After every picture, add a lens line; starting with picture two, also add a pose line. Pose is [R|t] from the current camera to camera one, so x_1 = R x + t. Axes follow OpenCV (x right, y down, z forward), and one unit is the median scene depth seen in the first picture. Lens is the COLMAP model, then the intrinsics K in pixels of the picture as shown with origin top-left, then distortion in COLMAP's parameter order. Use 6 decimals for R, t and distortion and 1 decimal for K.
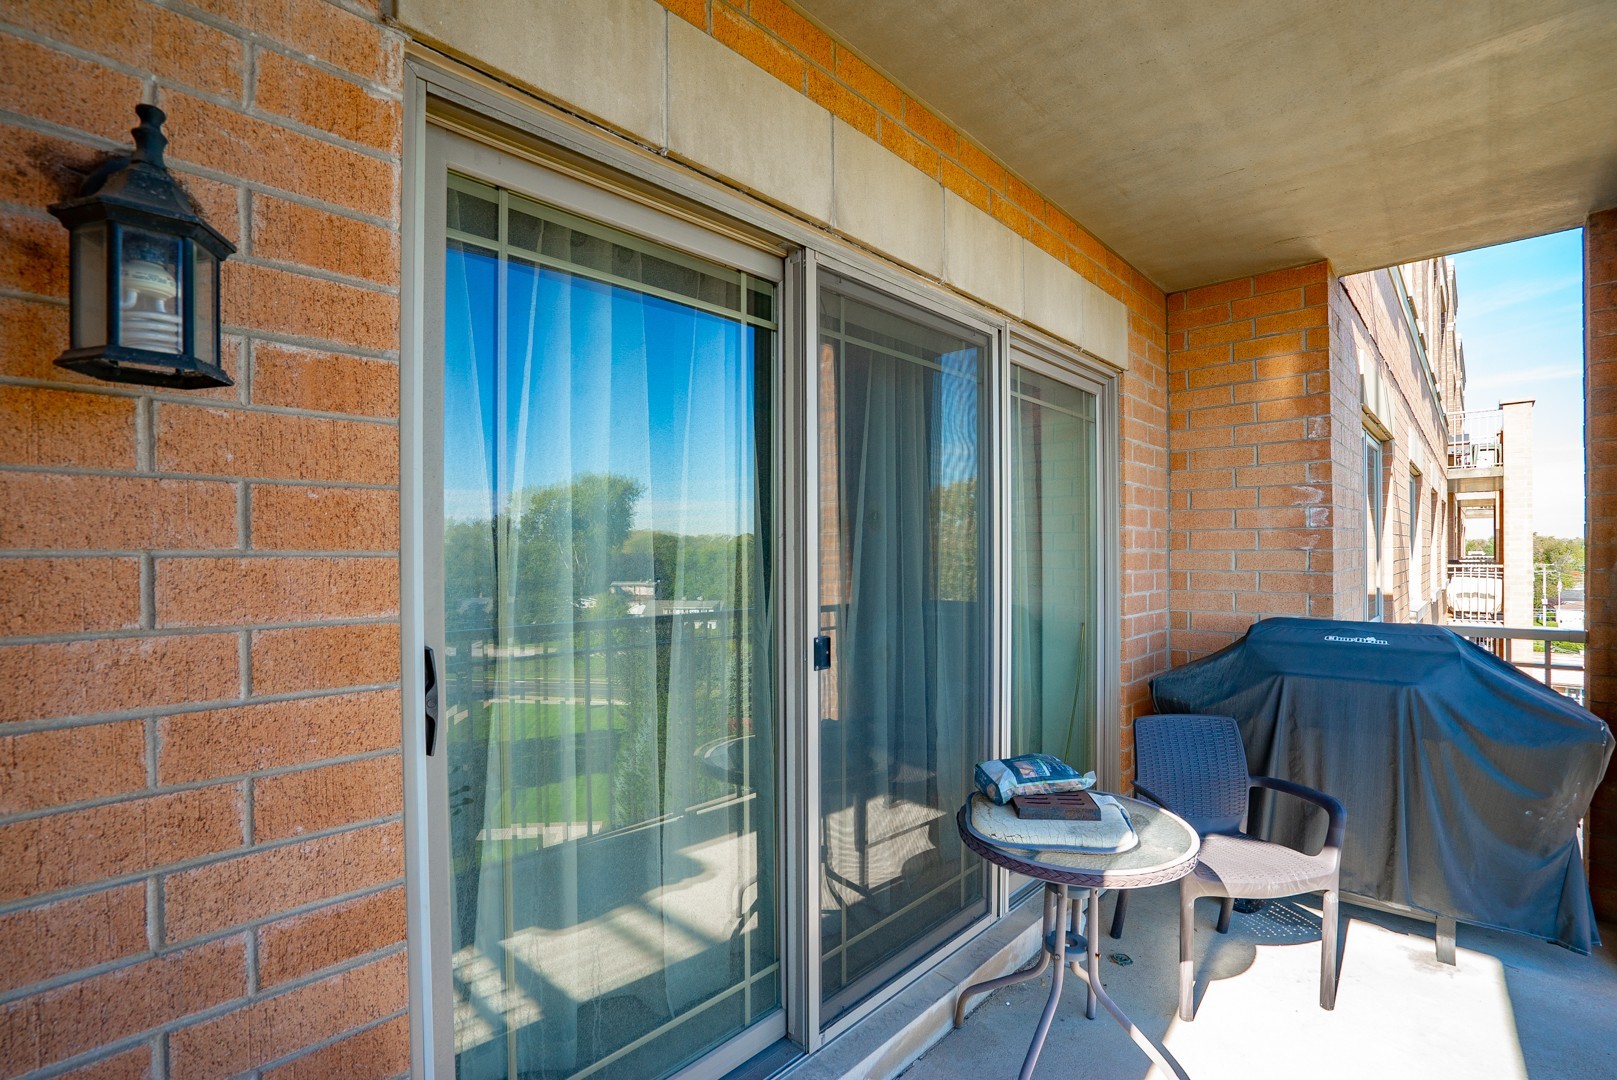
lens RADIAL K [[740.9, 0, 808.5], [0, 740.9, 540.0], [0, 0, 1]] dist [-0.002251, -0.000581]
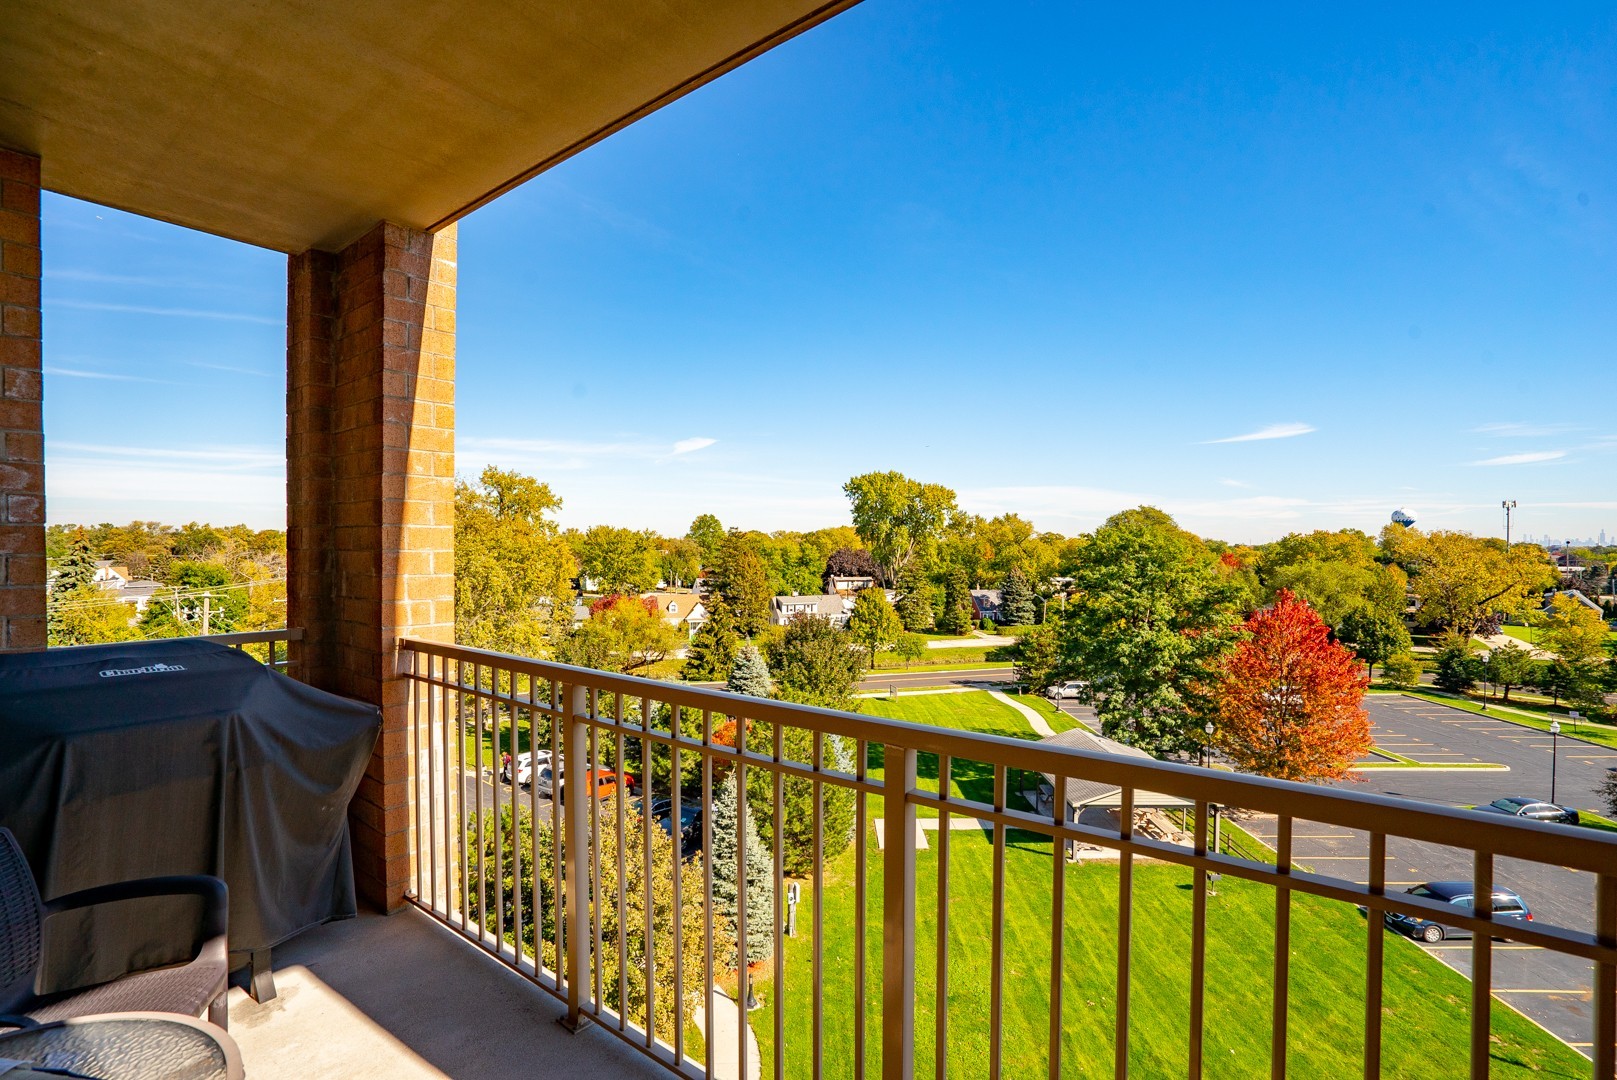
lens RADIAL K [[740.9, 0, 808.5], [0, 740.9, 540.0], [0, 0, 1]] dist [-0.002251, -0.000581]
pose [[-0.092216, 0.010403, 0.995685, -0.106035], [-0.011976, 0.999862, -0.011556, -0.002368], [-0.995667, -0.012990, -0.092079, 0.358425]]
